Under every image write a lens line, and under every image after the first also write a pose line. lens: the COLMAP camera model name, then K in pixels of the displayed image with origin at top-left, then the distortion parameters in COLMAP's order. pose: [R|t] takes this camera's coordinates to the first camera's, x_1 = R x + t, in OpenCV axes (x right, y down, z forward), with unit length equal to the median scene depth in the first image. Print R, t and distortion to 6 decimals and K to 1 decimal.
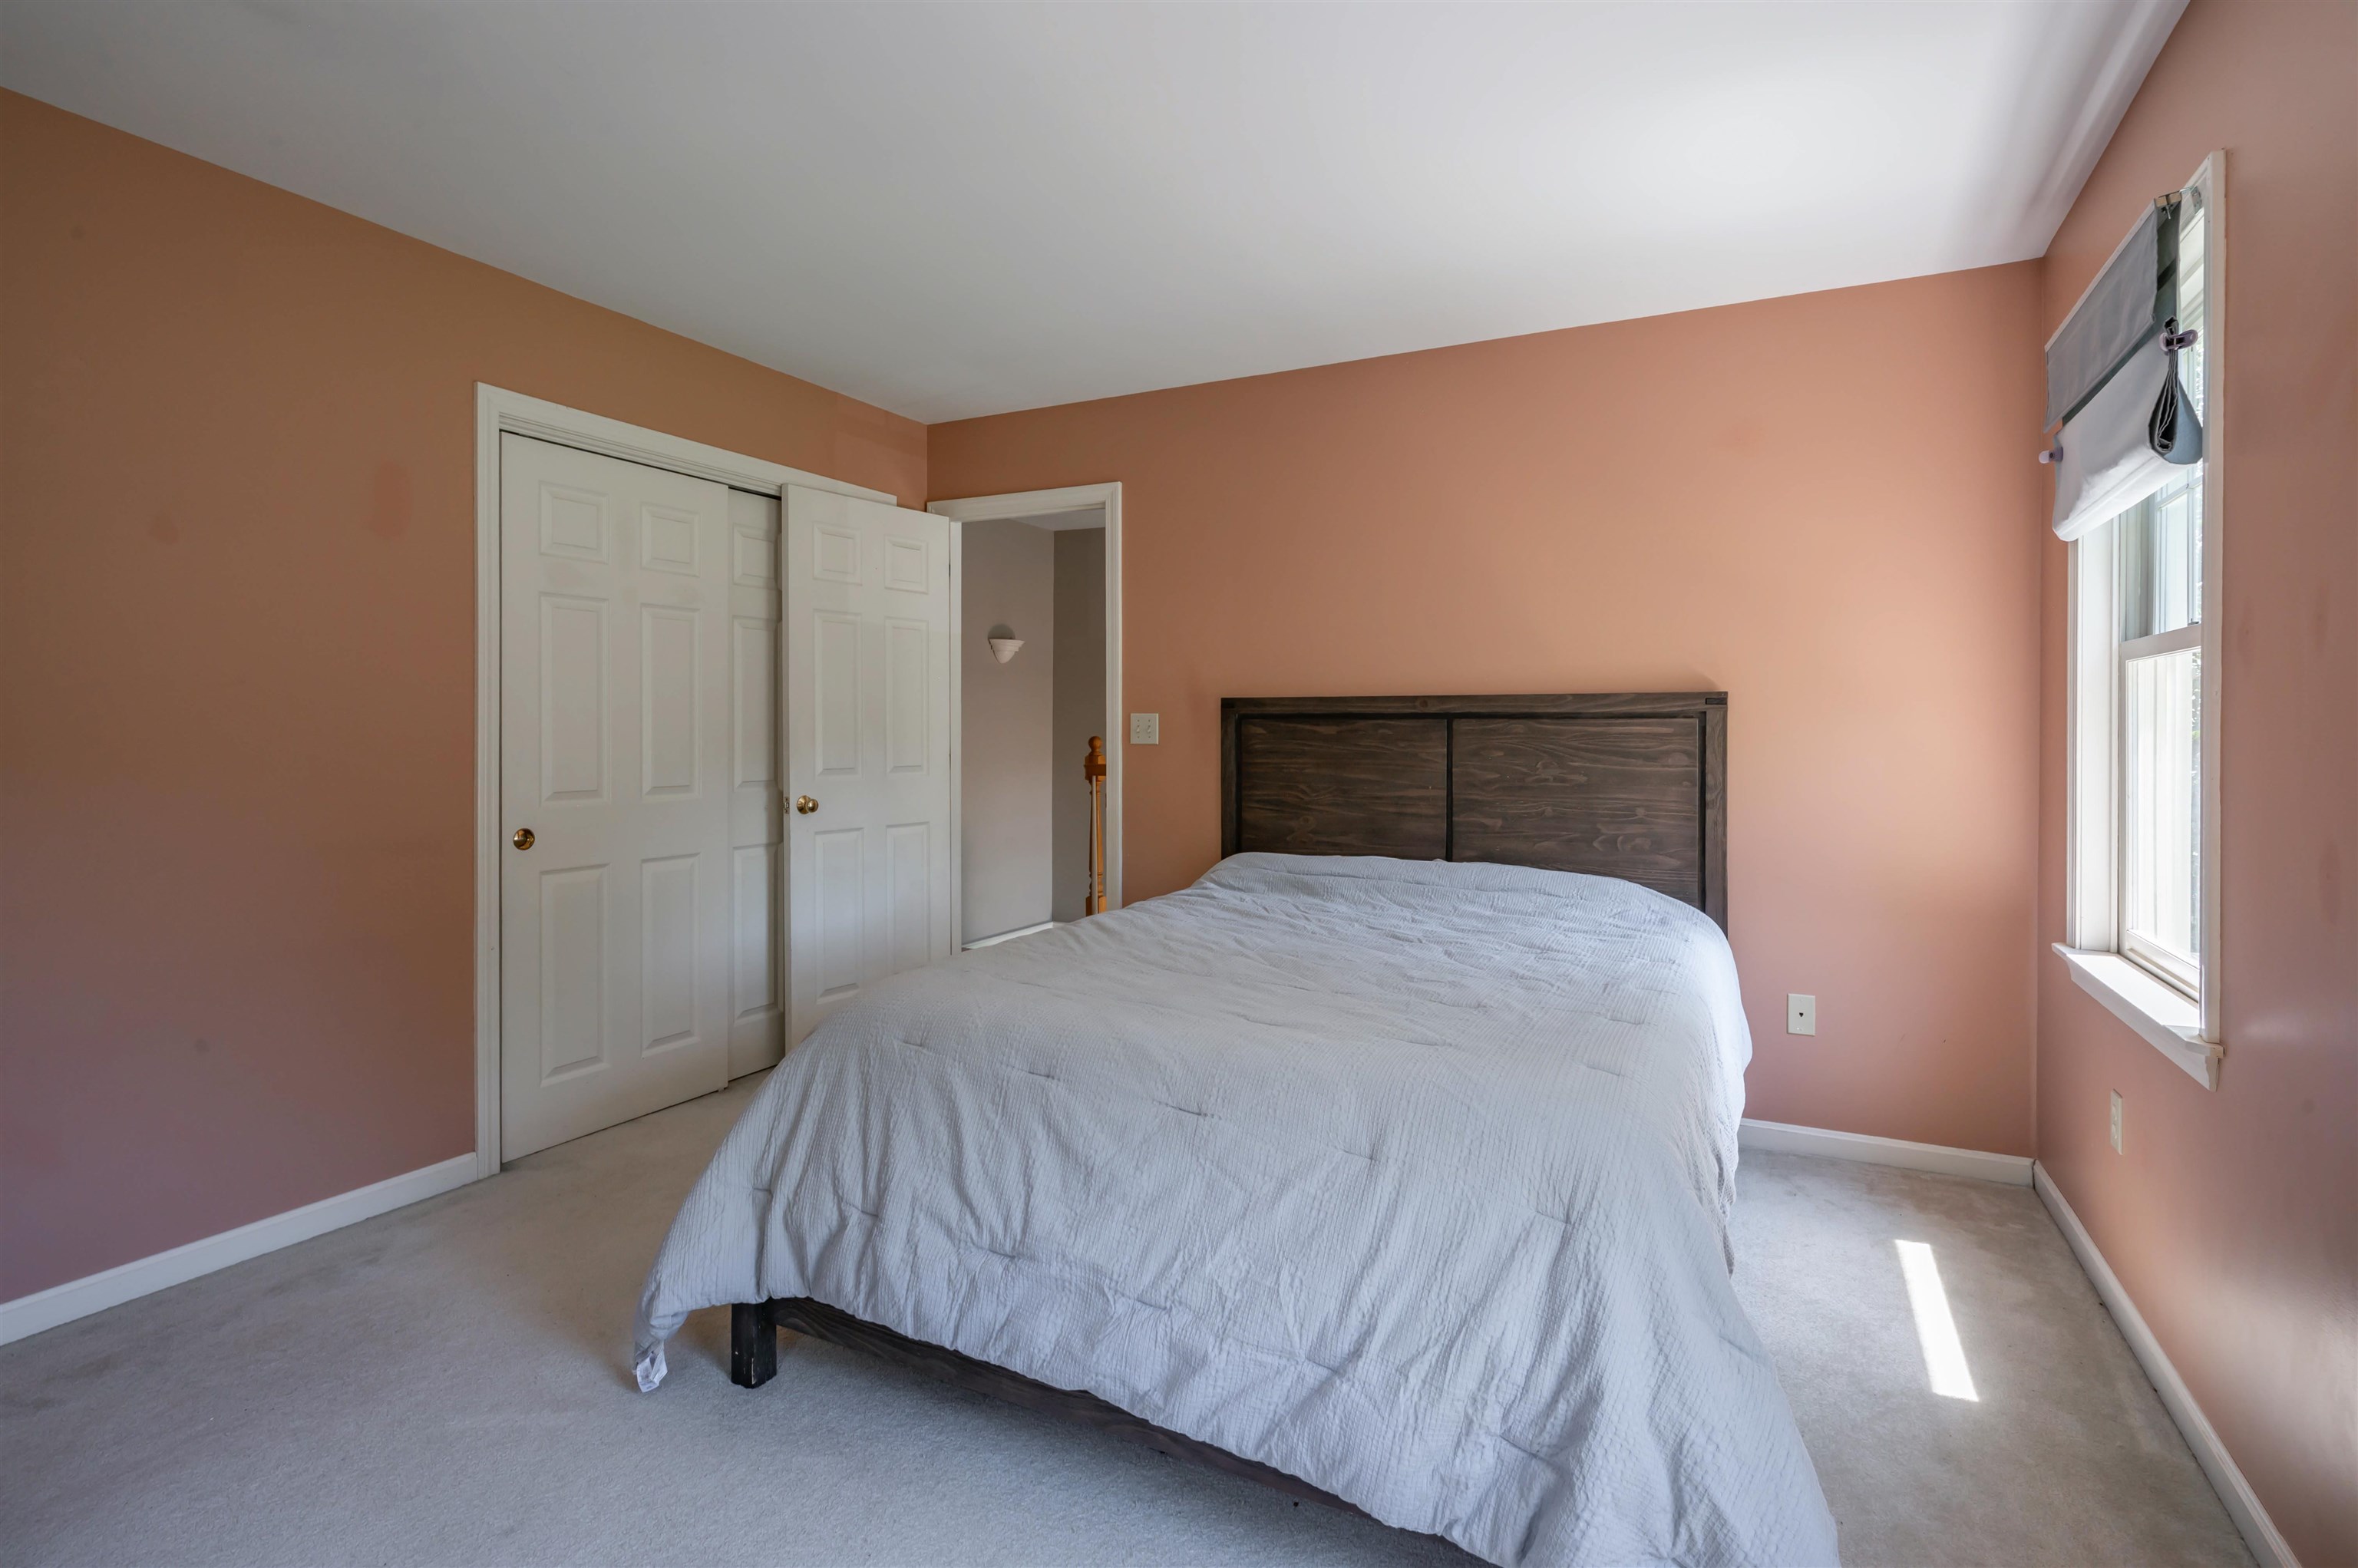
lens RADIAL K [[1143.9, 0, 1203.1], [0, 1143.9, 739.1], [0, 0, 1]] dist [-0.004447, 0.002436]
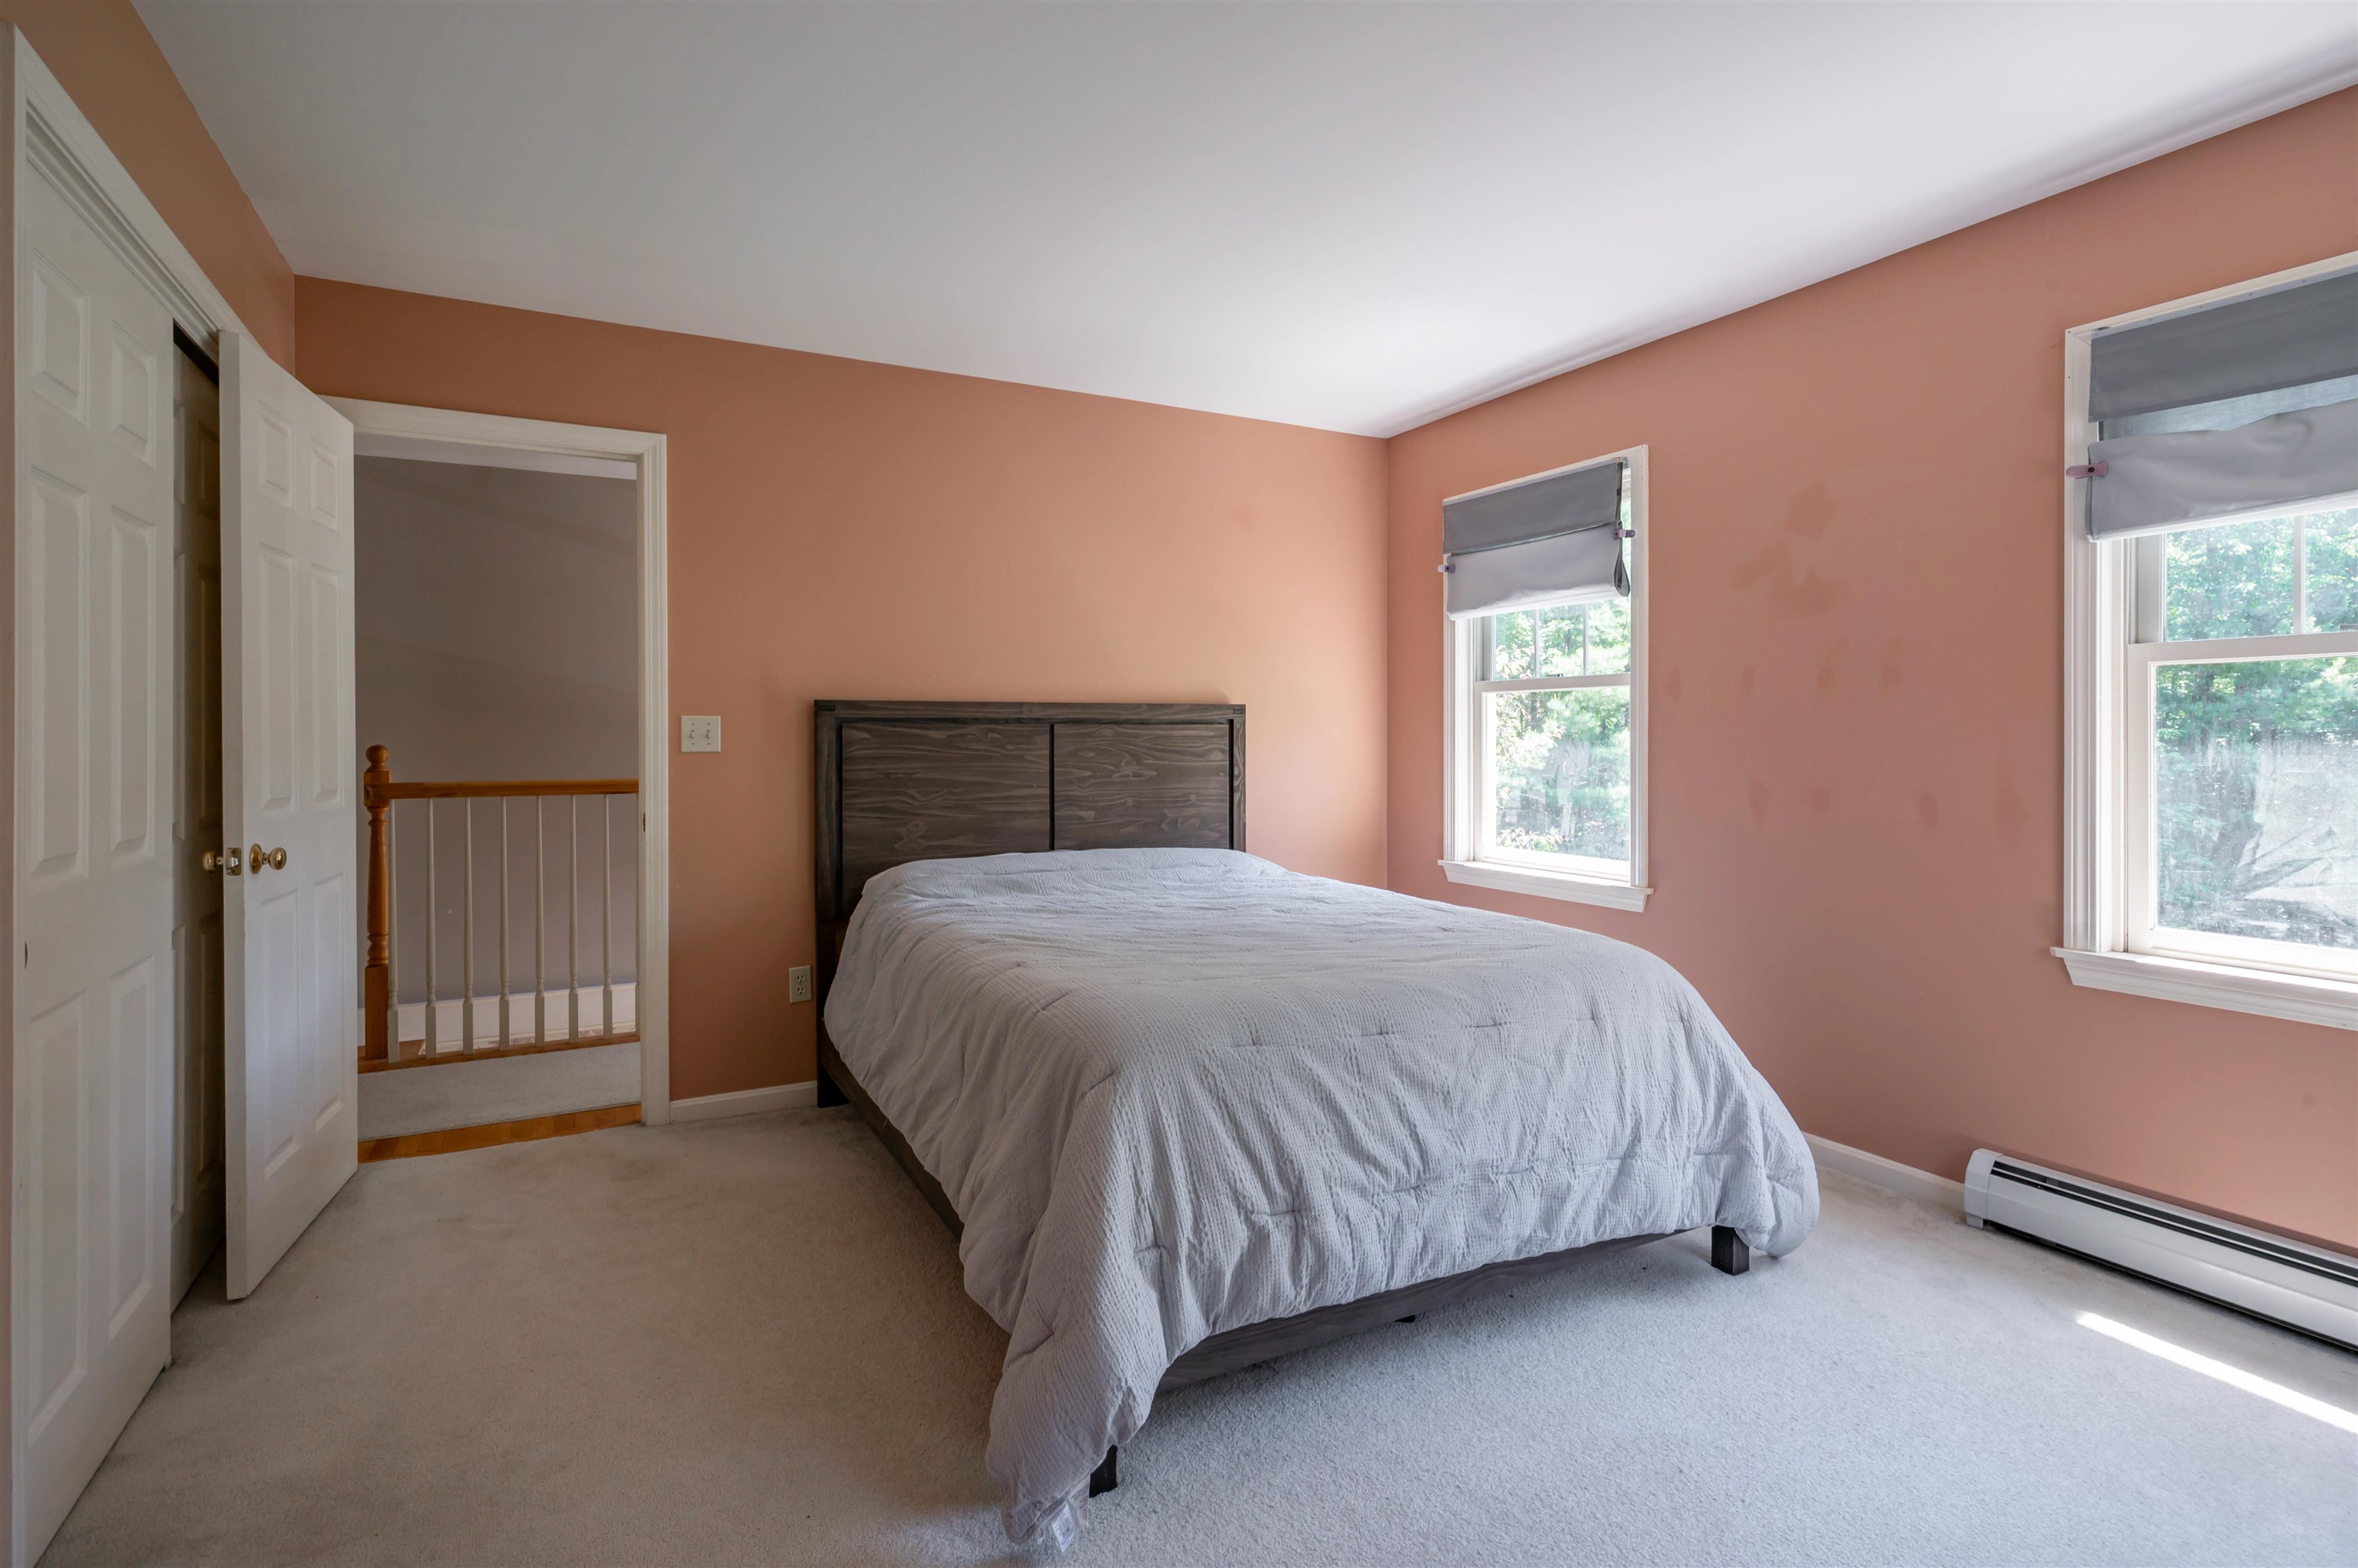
lens RADIAL K [[1143.9, 0, 1178.8], [0, 1143.9, 736.2], [0, 0, 1]] dist [-0.004447, 0.002436]
pose [[0.574449, -0.004302, 0.818529, -0.679213], [0.010123, 0.999947, -0.001849, -0.002477], [-0.818477, 0.009348, 0.574463, 0.285755]]
